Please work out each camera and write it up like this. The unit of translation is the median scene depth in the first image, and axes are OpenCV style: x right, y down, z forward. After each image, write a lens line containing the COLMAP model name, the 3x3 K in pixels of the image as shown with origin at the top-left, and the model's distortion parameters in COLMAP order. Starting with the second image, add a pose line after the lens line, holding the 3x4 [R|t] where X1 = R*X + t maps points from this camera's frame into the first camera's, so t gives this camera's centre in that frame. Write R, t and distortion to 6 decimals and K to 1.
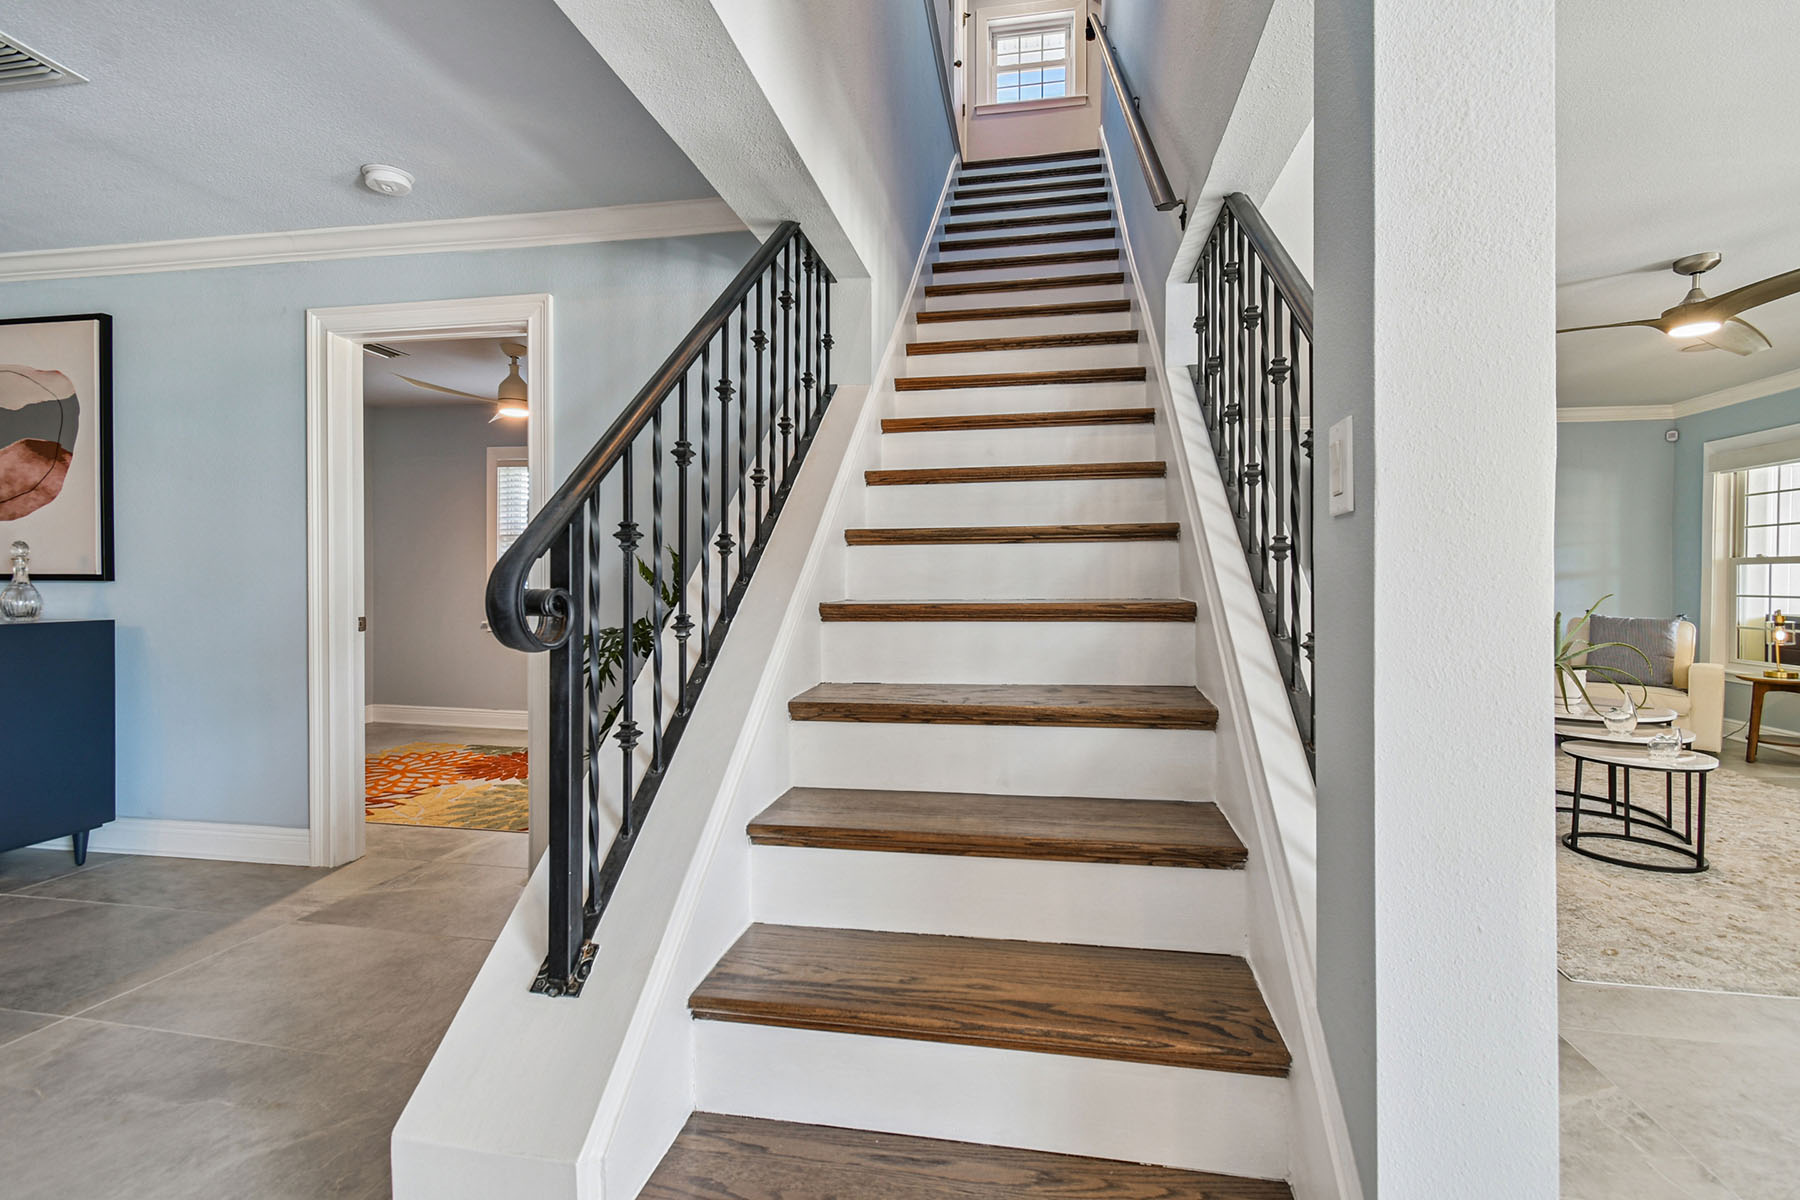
lens RADIAL K [[812.1, 0, 871.5], [0, 812.1, 579.0], [0, 0, 1]] dist [-0.003006, 0.000138]
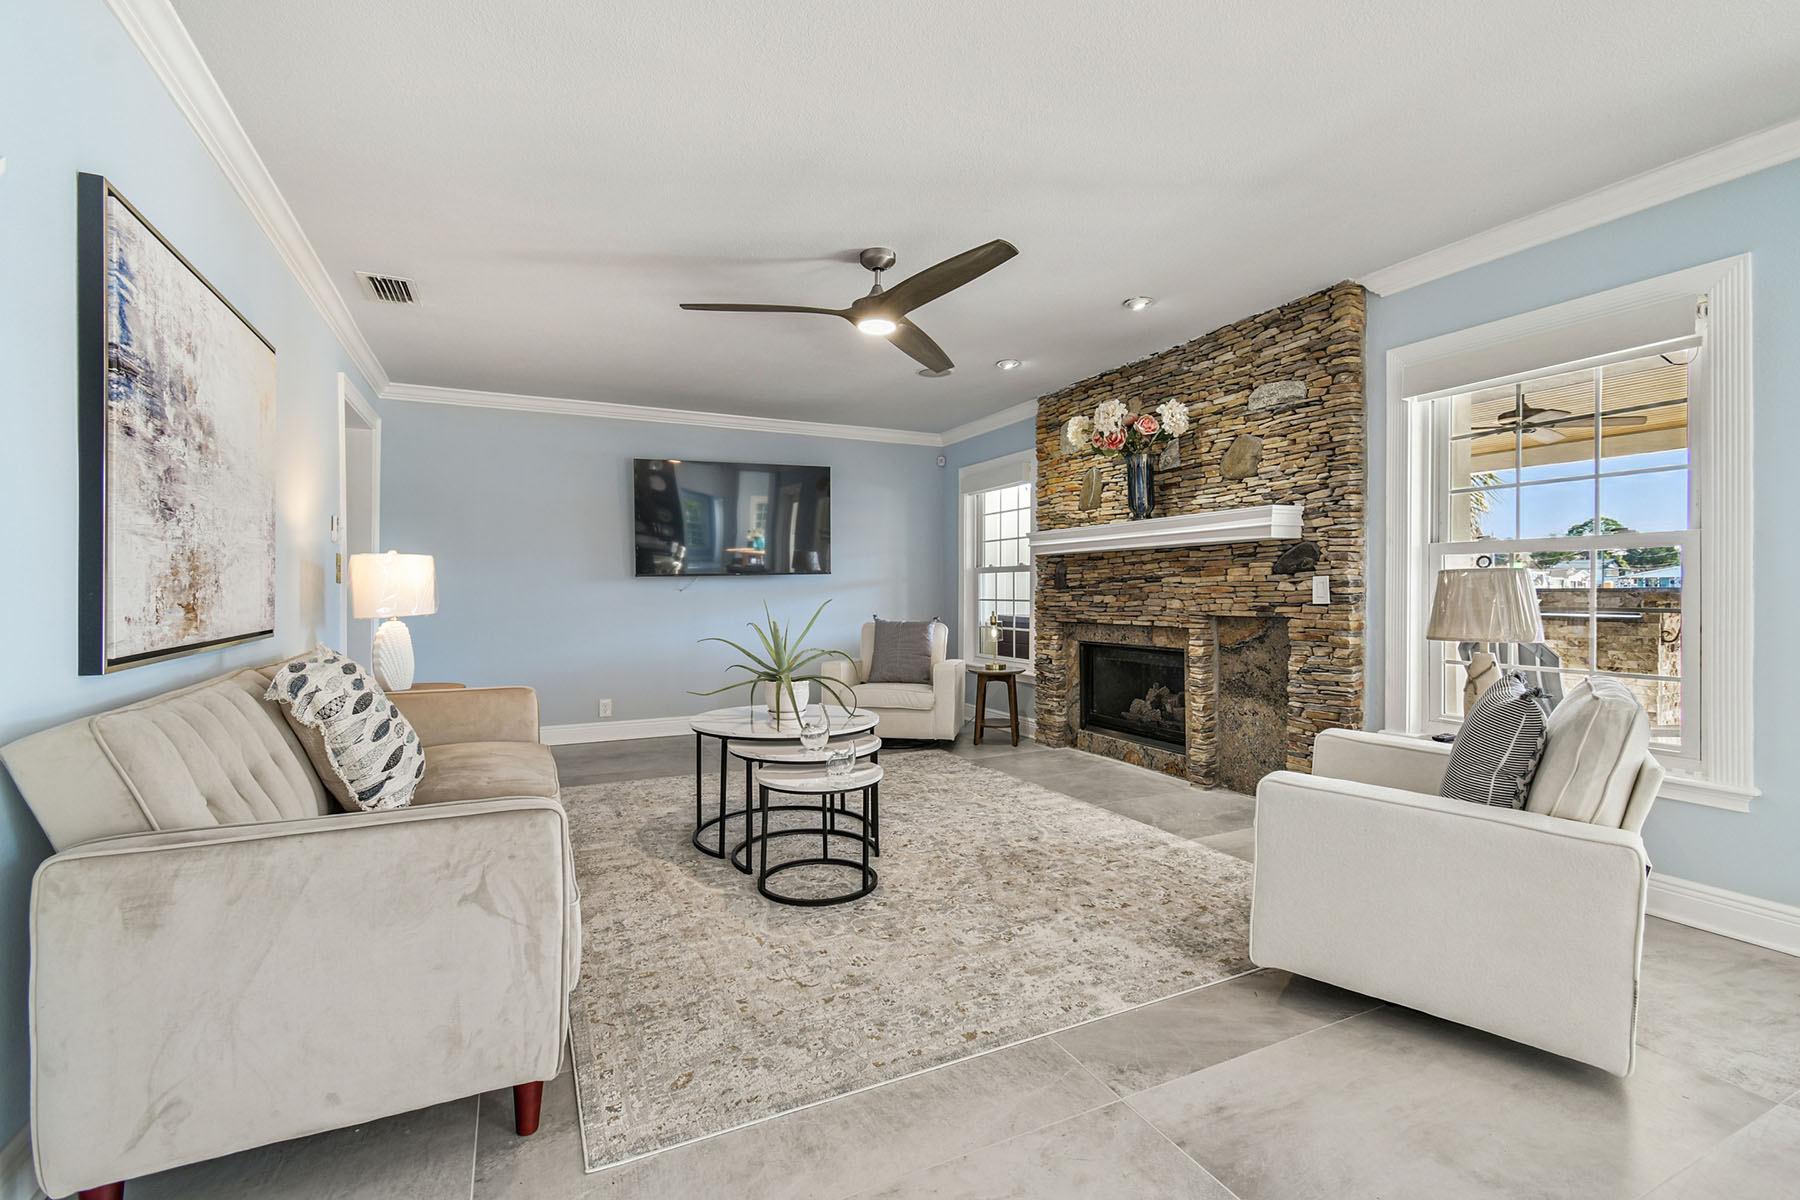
lens RADIAL K [[812.1, 0, 901.1], [0, 812.1, 584.5], [0, 0, 1]] dist [-0.003006, 0.000138]
pose [[0.799702, -0.001024, 0.600397, 0.313214], [0.005969, 0.999963, -0.006245, 0.006173], [-0.600368, 0.008578, 0.799678, 0.141266]]
